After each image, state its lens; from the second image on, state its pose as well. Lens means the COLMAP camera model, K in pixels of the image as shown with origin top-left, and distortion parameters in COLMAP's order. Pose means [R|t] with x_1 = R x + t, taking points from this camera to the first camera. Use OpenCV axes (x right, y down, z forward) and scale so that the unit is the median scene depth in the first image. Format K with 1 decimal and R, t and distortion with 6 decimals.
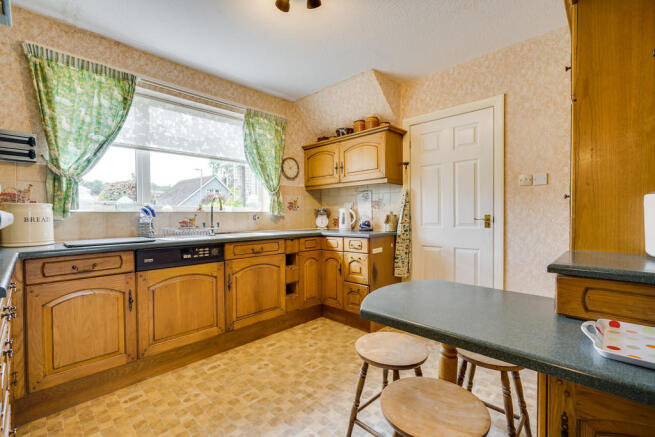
lens RADIAL K [[295.6, 0, 326.9], [0, 295.6, 219.9], [0, 0, 1]] dist [-0.003163, 0.000622]
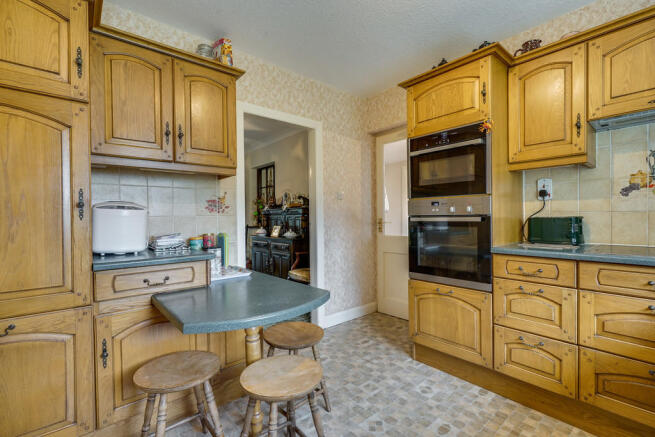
lens RADIAL K [[295.6, 0, 328.0], [0, 295.6, 217.8], [0, 0, 1]] dist [-0.003163, 0.000622]
pose [[-0.995093, 0.032223, 0.093553, -0.022398], [0.032920, 0.999440, 0.005920, -0.034919], [-0.093310, 0.008971, -0.995597, 1.924897]]
